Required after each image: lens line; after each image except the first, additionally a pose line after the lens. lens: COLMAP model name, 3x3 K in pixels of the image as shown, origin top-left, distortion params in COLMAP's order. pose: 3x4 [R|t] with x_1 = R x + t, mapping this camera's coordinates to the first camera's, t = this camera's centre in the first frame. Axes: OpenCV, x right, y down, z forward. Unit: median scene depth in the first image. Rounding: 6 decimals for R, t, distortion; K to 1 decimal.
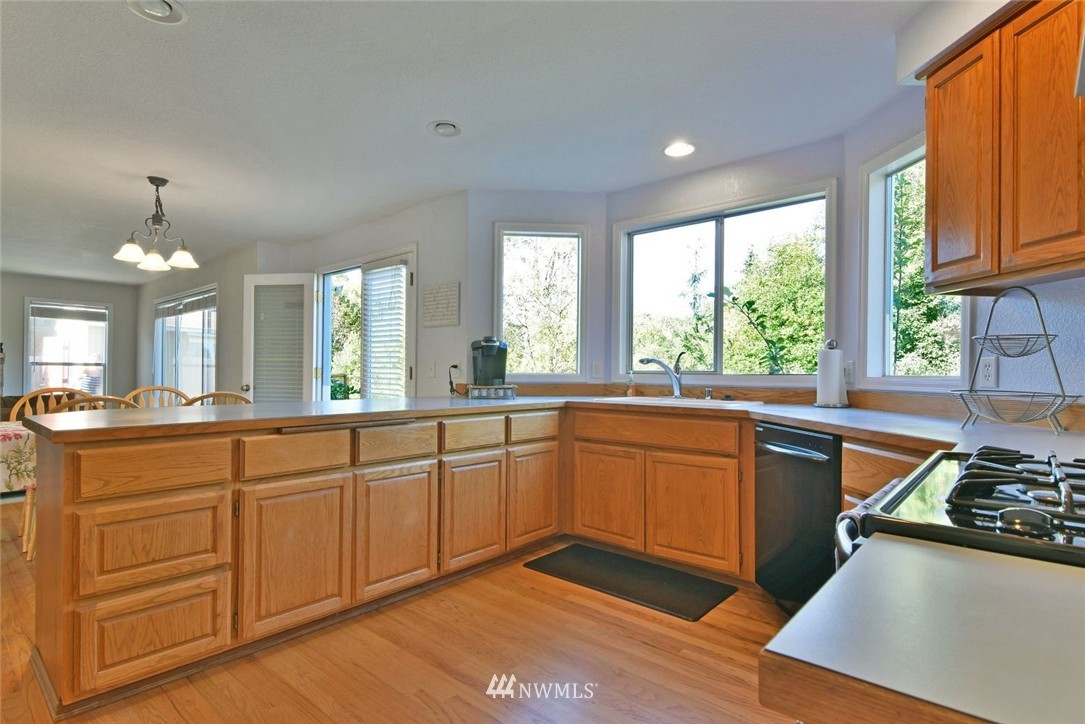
lens RADIAL K [[553.3, 0, 536.0], [0, 553.3, 369.8], [0, 0, 1]] dist [-0.000025, -0.001535]
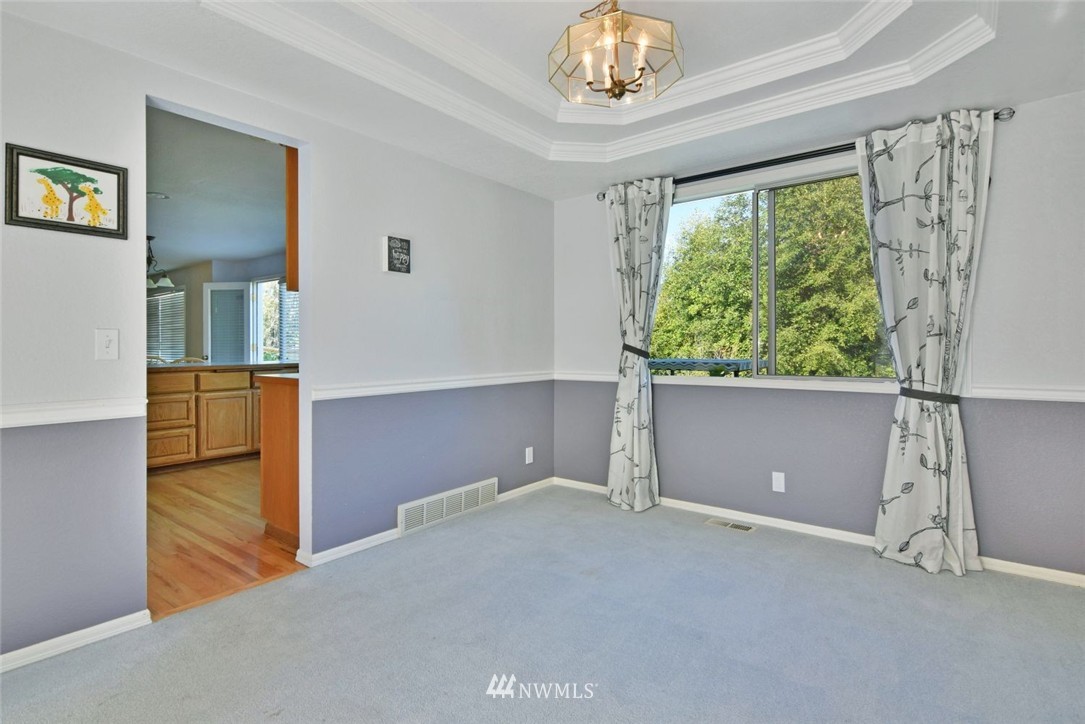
lens RADIAL K [[553.3, 0, 549.2], [0, 553.3, 352.6], [0, 0, 1]] dist [-0.000025, -0.001535]
pose [[0.998176, -0.010642, 0.059421, 0.737156], [0.009747, 0.999835, 0.015329, 0.009379], [-0.059574, -0.014722, 0.998115, -1.296398]]
